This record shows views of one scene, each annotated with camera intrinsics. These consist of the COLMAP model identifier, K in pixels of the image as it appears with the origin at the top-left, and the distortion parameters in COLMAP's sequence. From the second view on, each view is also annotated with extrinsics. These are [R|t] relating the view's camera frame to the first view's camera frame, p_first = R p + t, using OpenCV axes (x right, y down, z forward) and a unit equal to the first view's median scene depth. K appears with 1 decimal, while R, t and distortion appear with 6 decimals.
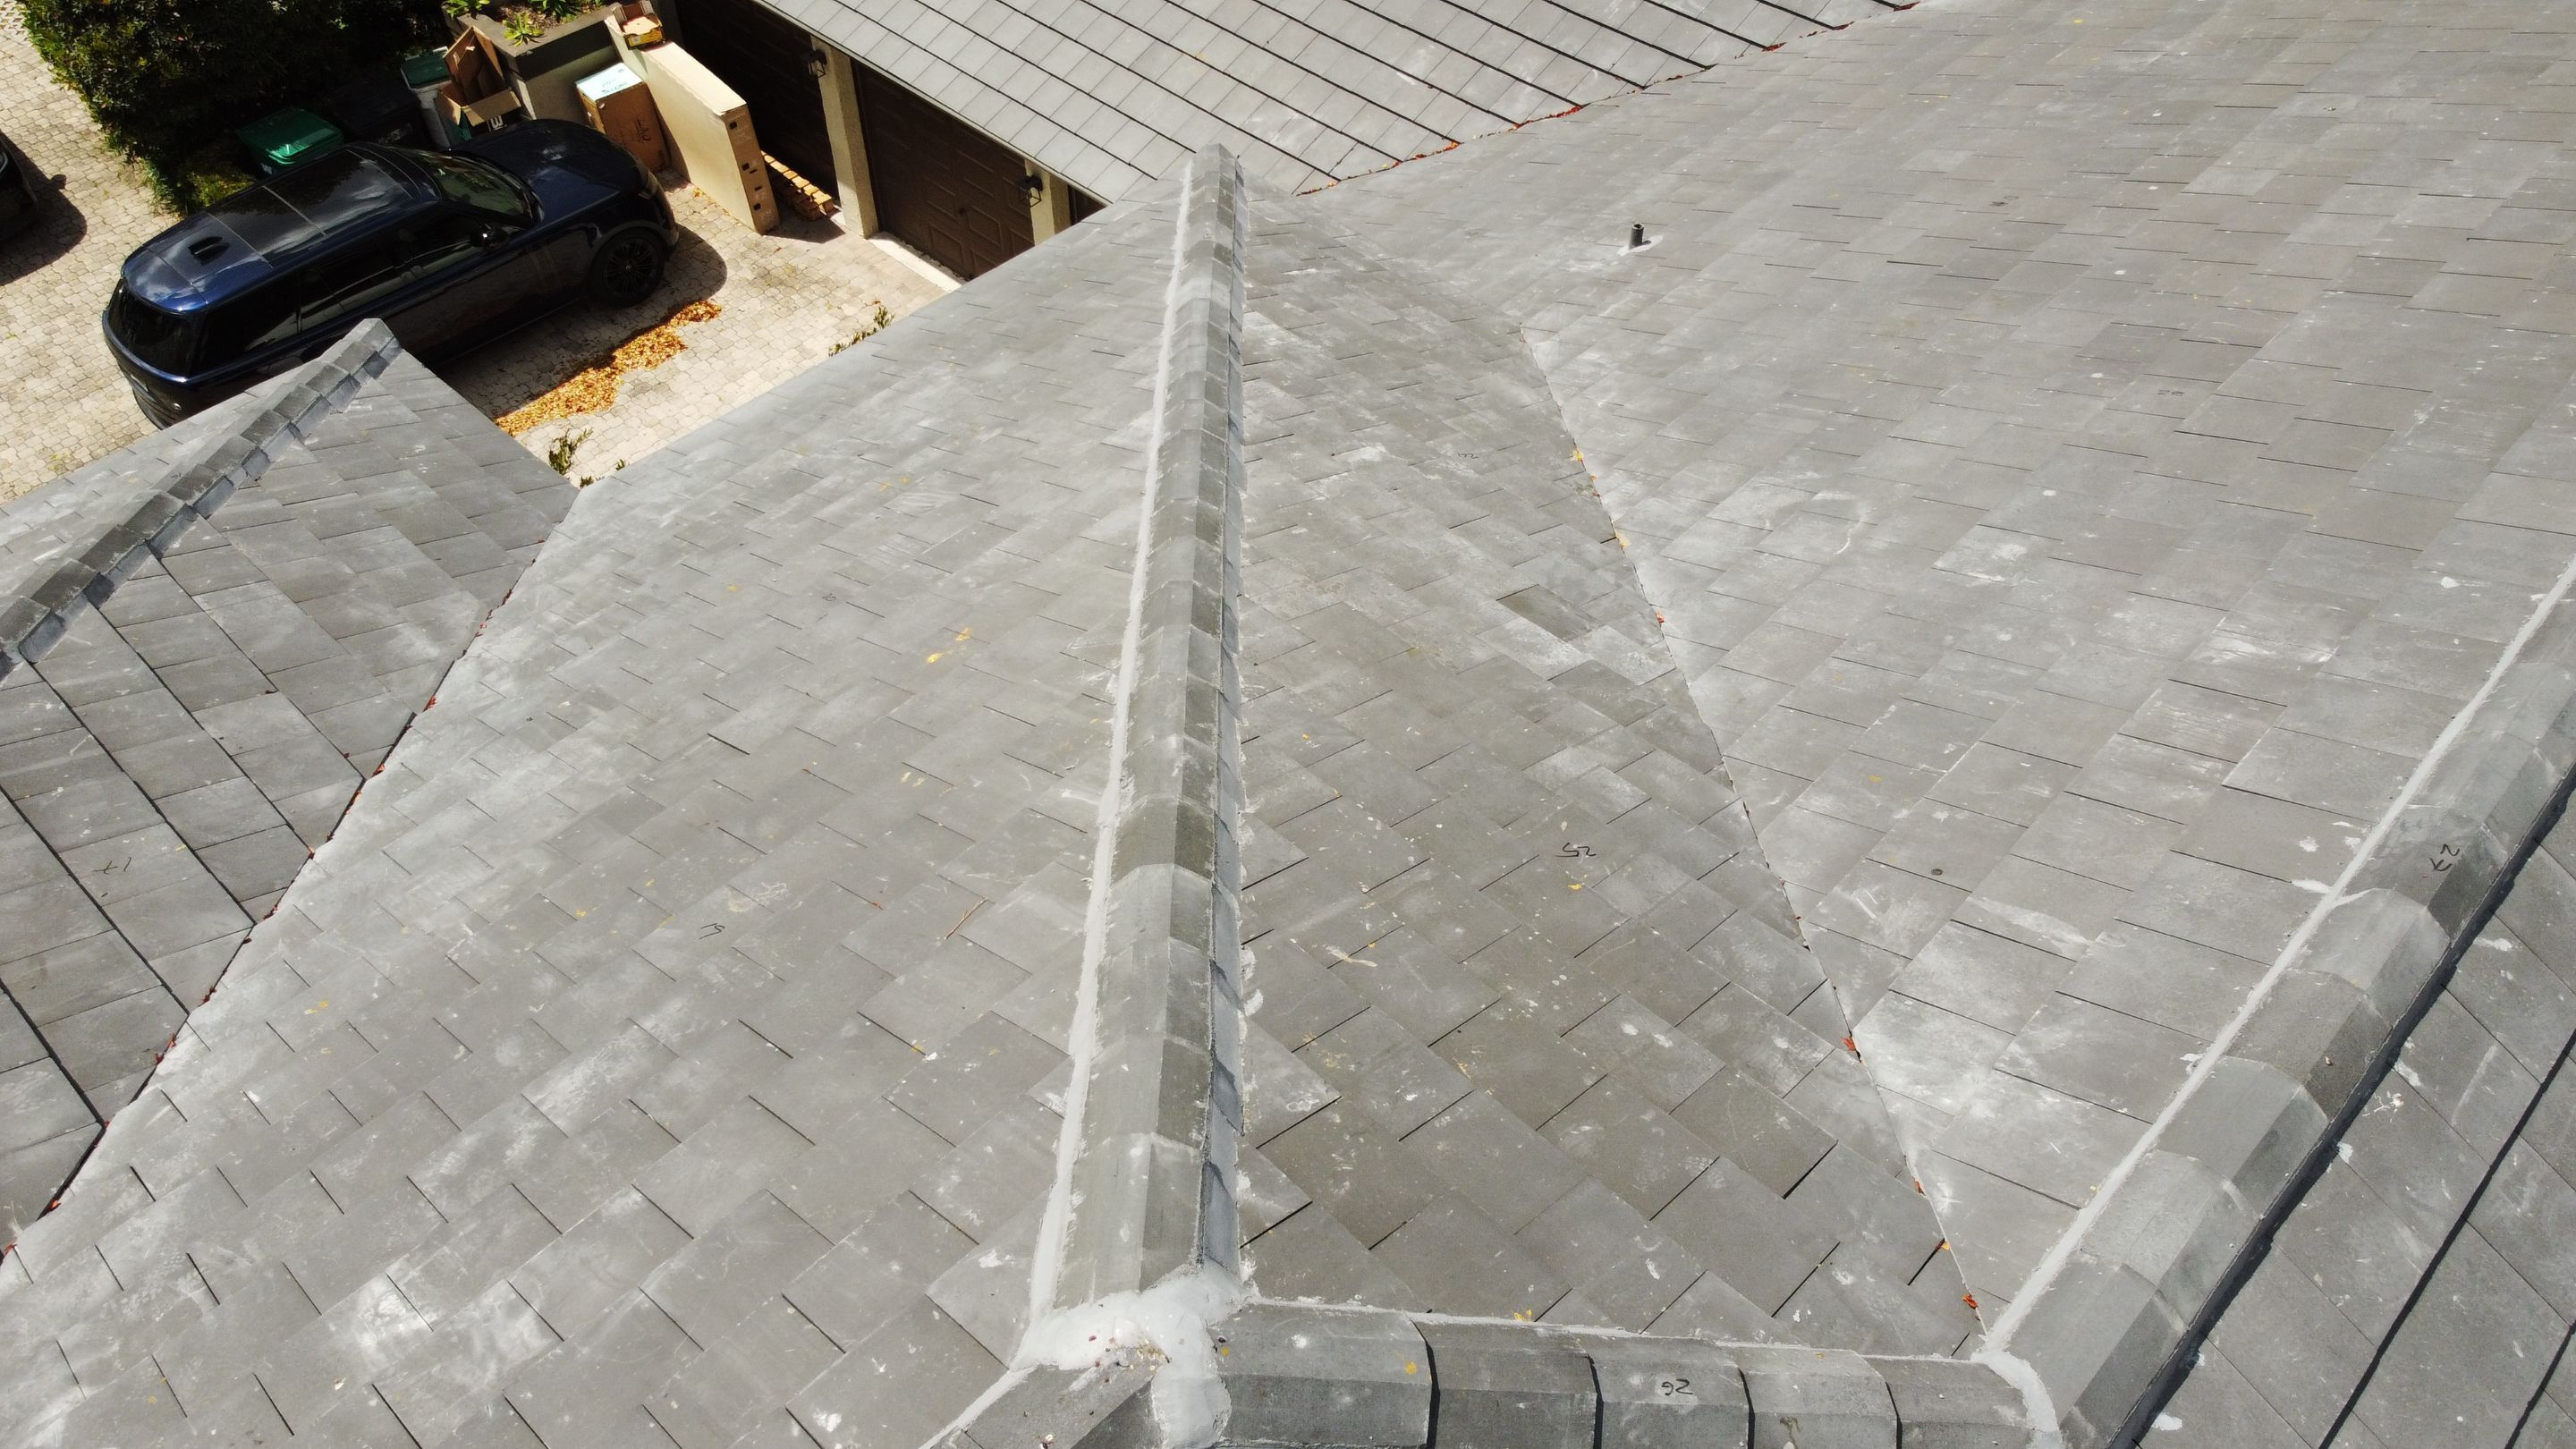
lens RADIAL K [[1945.2, 0, 1274.0], [0, 1945.2, 712.6], [0, 0, 1]] dist [0.004094, -0.006930]
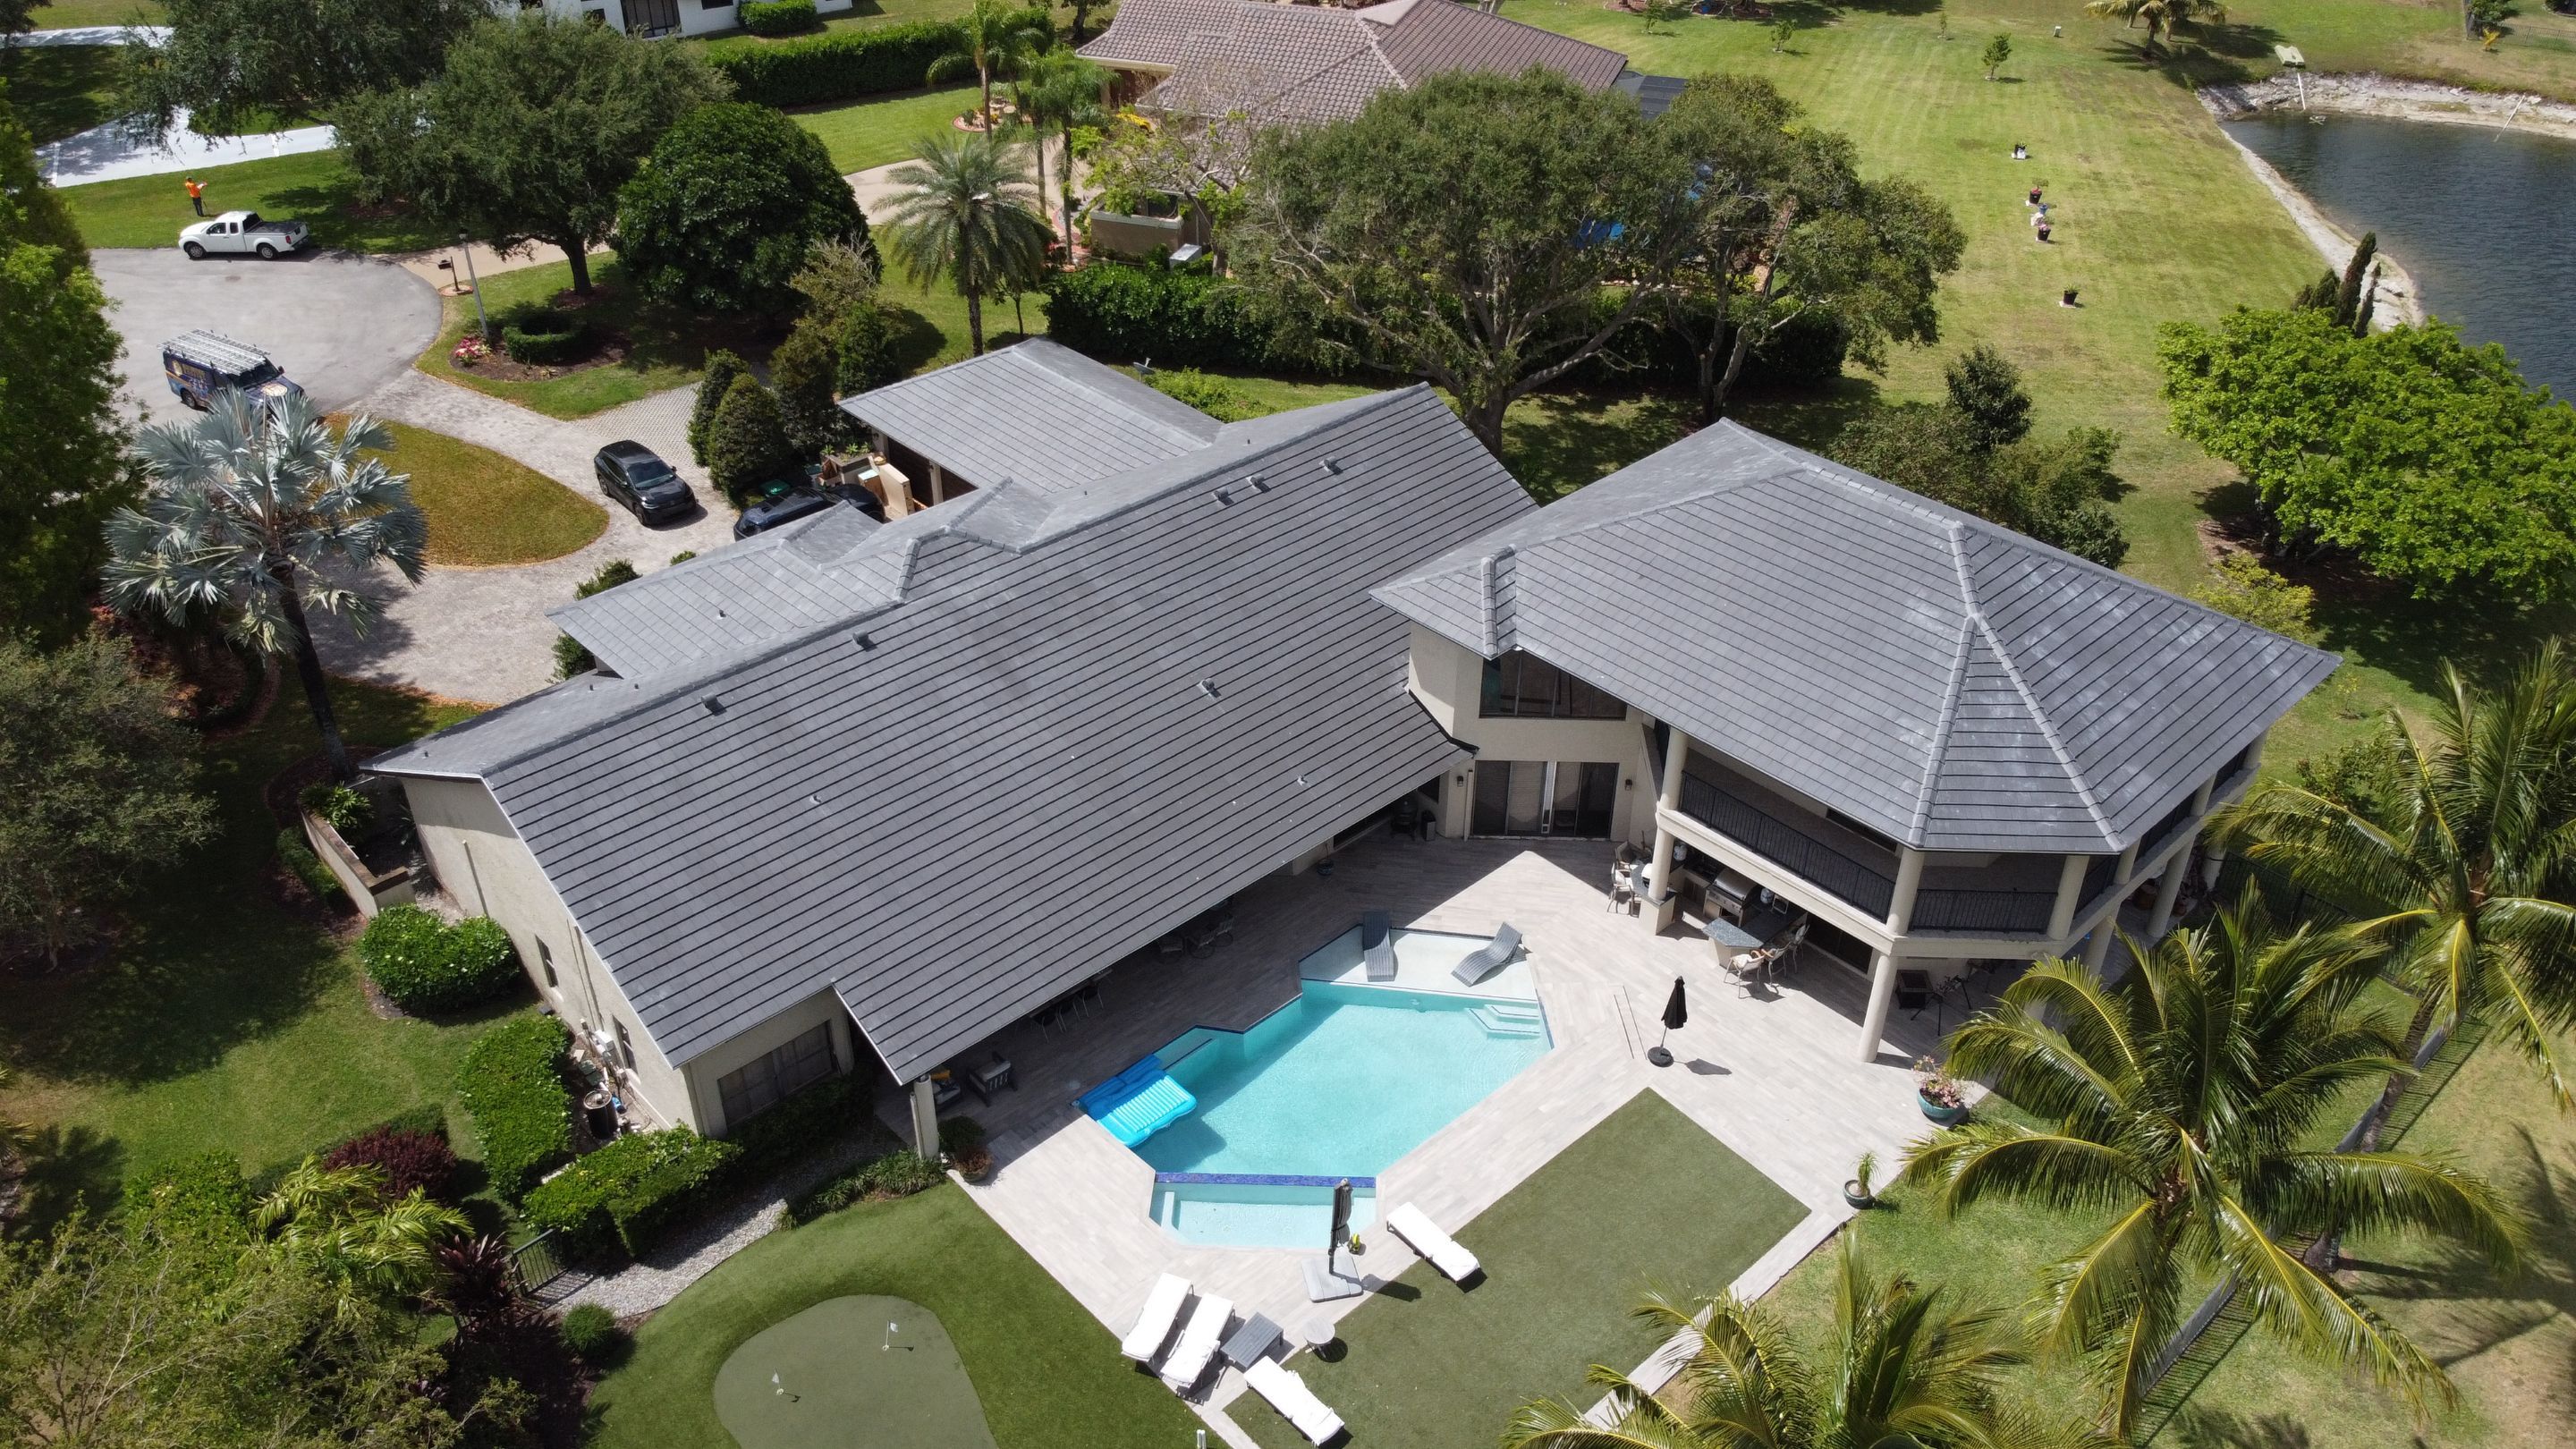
lens RADIAL K [[1945.2, 0, 1287.2], [0, 1945.2, 719.5], [0, 0, 1]] dist [0.004094, -0.006930]
pose [[0.998879, 0.028277, -0.037959, 0.530823], [-0.036414, 0.971417, -0.234569, 0.867340], [0.030241, 0.235688, 0.971358, -2.187027]]
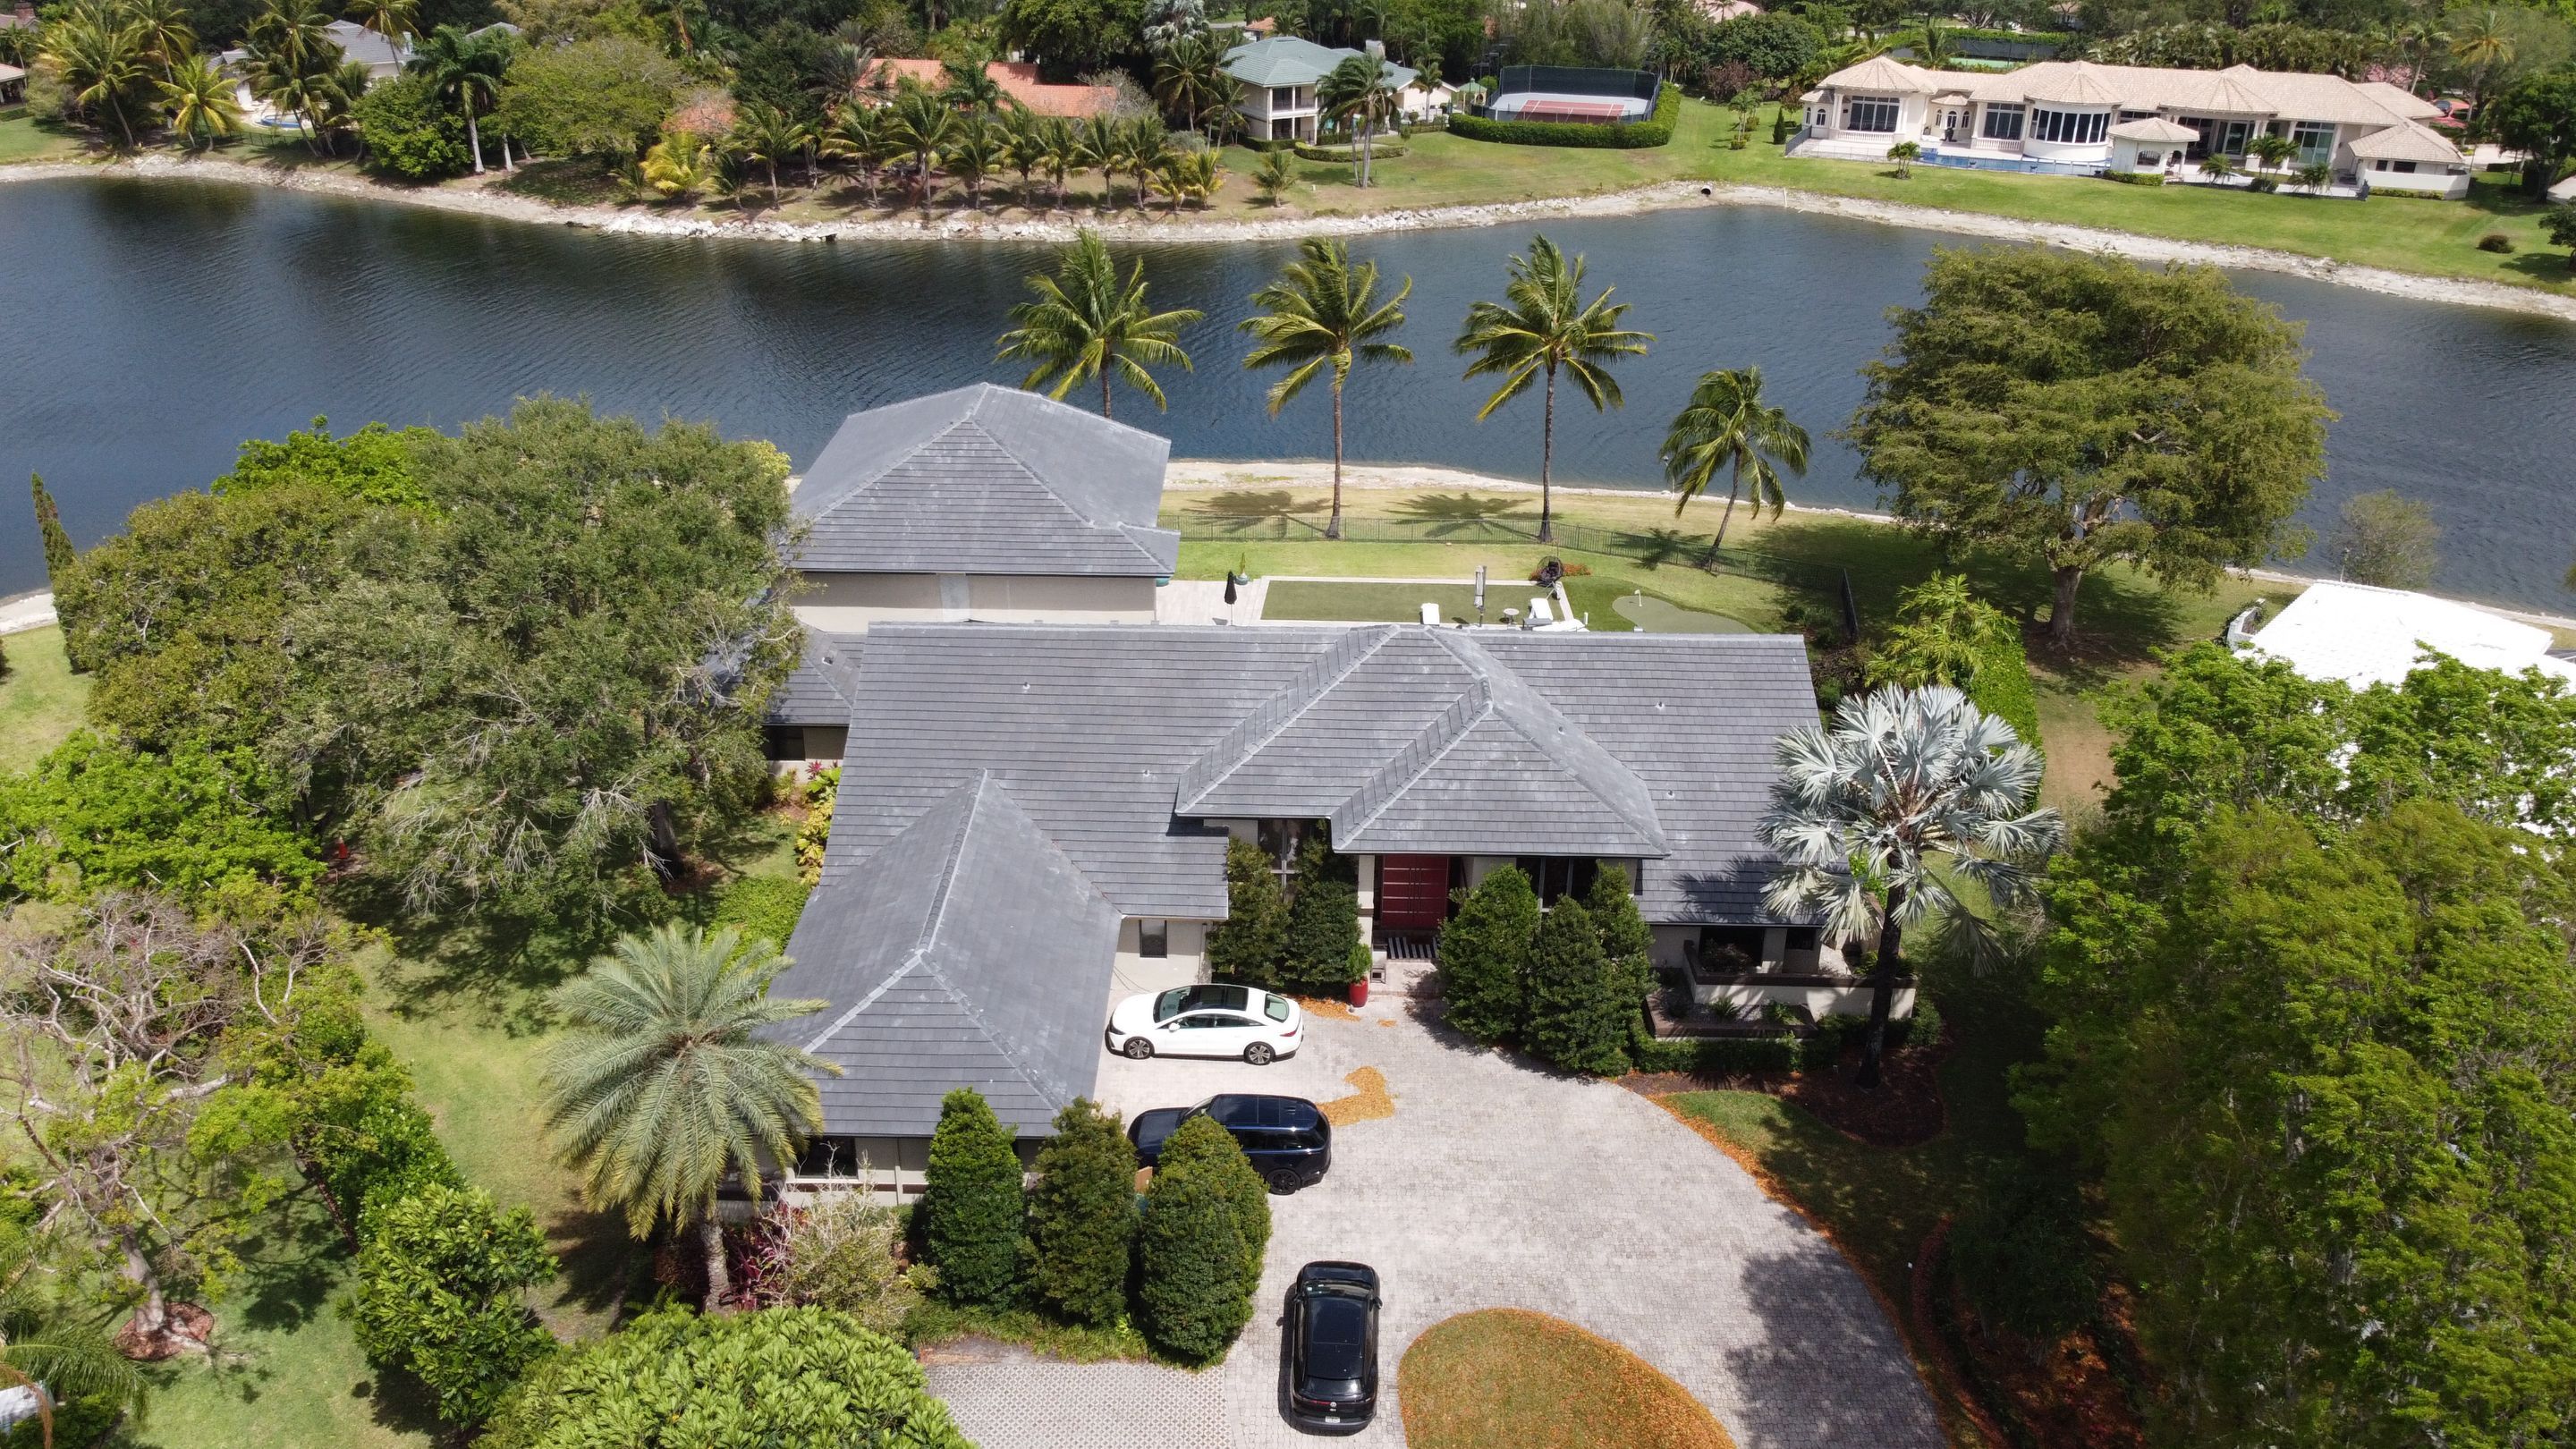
lens RADIAL K [[1945.2, 0, 1279.6], [0, 1945.2, 725.0], [0, 0, 1]] dist [0.004094, -0.006930]
pose [[-0.684004, -0.326370, 0.652397, -1.922113], [0.526984, 0.397323, 0.751281, -2.266375], [-0.504407, 0.857681, -0.099779, 0.705968]]
